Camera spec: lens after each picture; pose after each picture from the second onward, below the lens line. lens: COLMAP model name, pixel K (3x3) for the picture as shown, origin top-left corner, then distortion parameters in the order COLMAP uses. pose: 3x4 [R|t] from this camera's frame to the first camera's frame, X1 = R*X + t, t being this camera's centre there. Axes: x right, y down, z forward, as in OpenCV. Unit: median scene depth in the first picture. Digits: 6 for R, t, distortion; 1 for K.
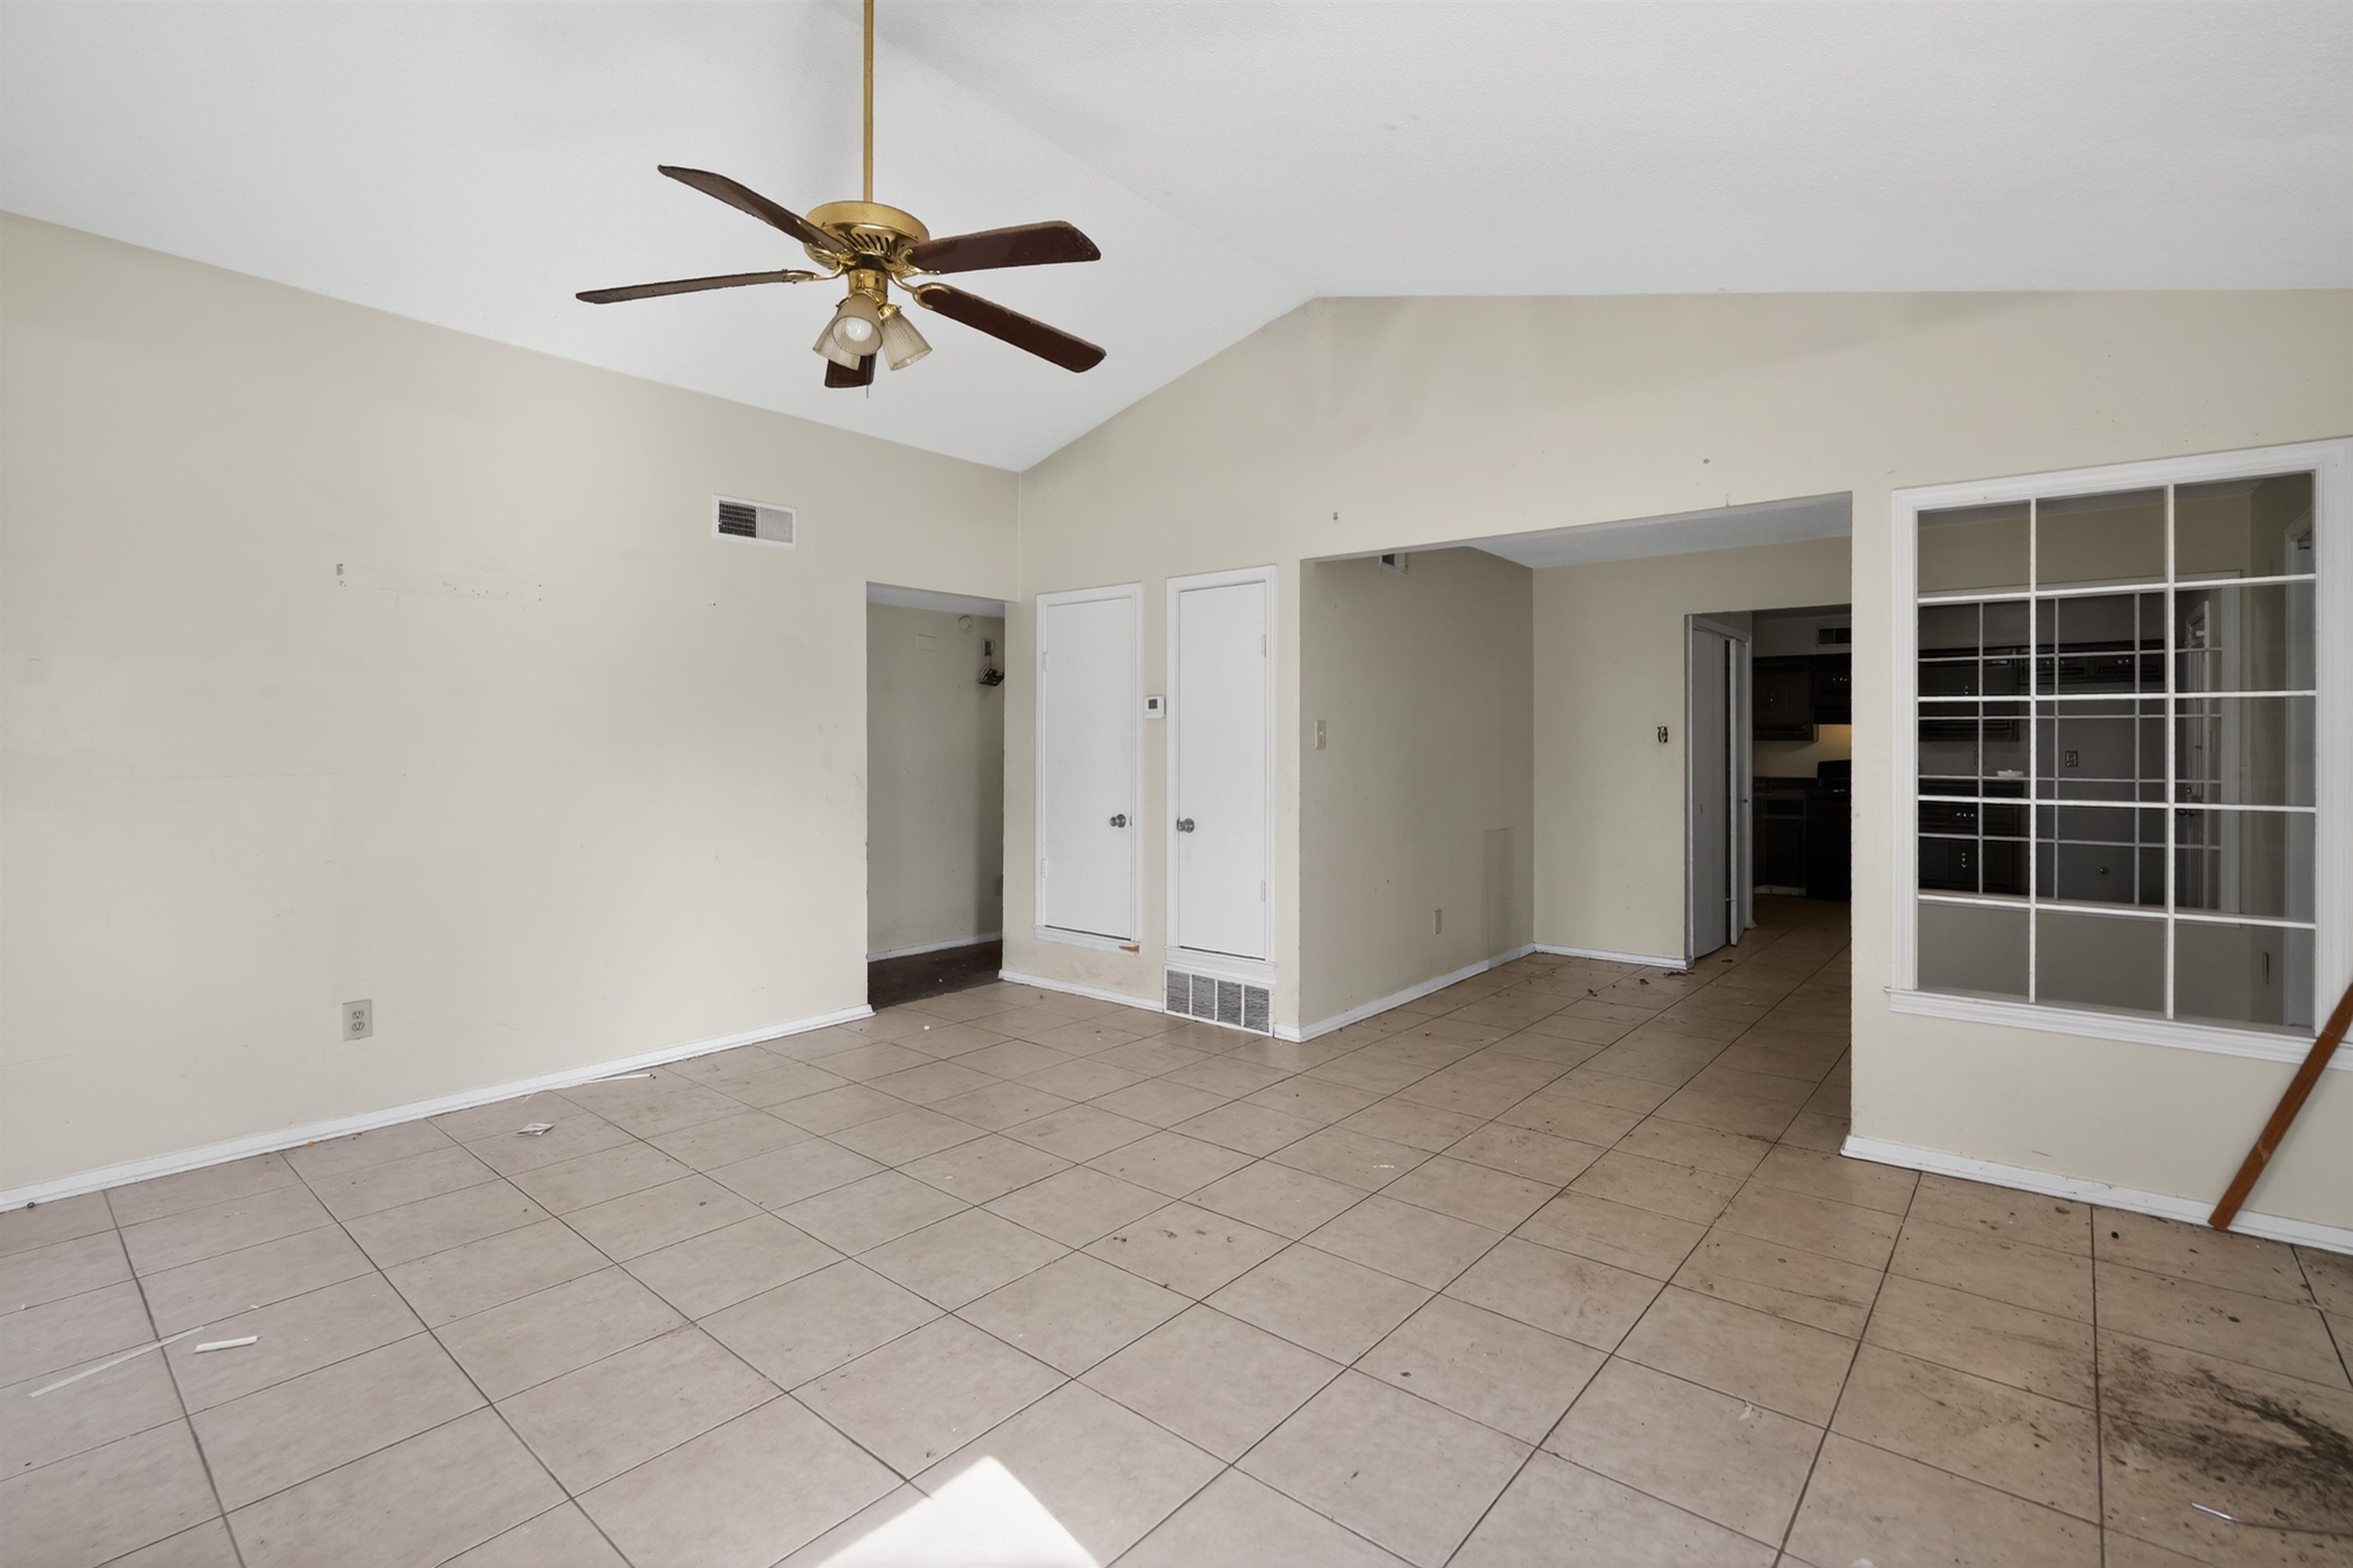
lens RADIAL K [[1070.0, 0, 1175.2], [0, 1070.0, 743.1], [0, 0, 1]] dist [-0.019407, -0.000439]
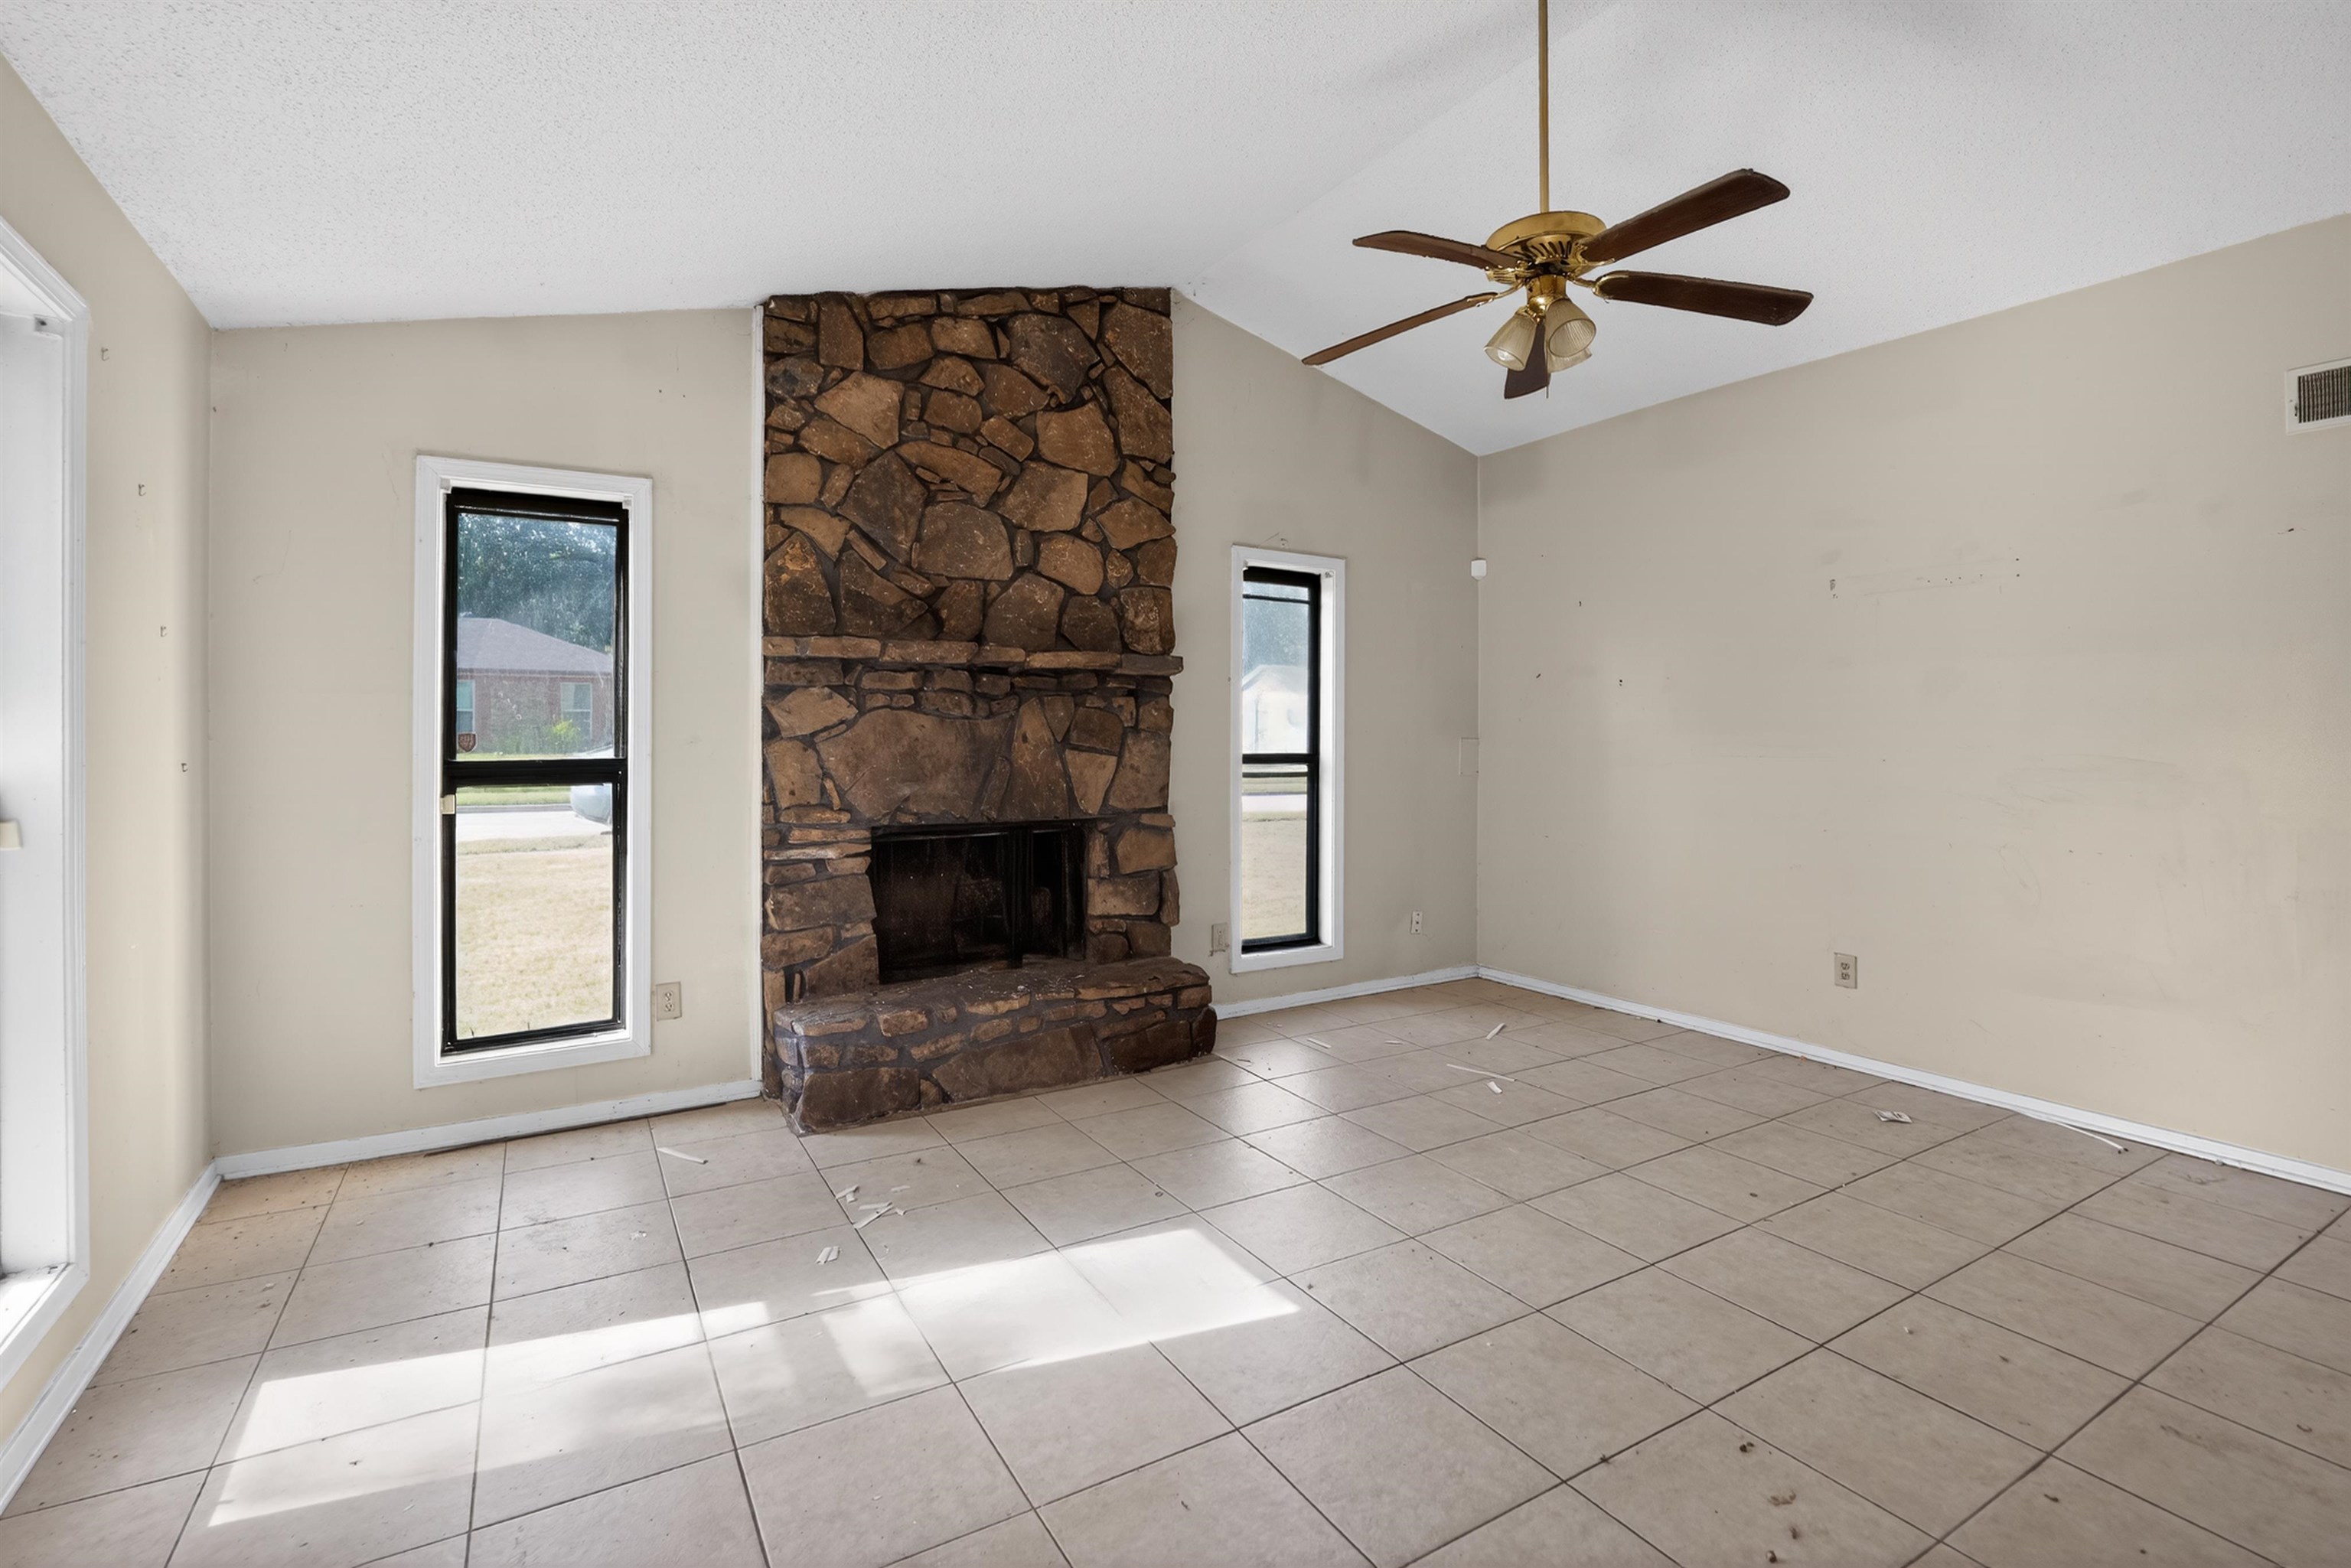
lens RADIAL K [[1073.2, 0, 1187.7], [0, 1073.2, 724.7], [0, 0, 1]] dist [-0.000150, -0.000284]
pose [[-0.316147, -0.007589, -0.948680, 0.650784], [0.002478, 0.999958, -0.008825, 0.001348], [0.948707, -0.005141, -0.316115, 0.785042]]
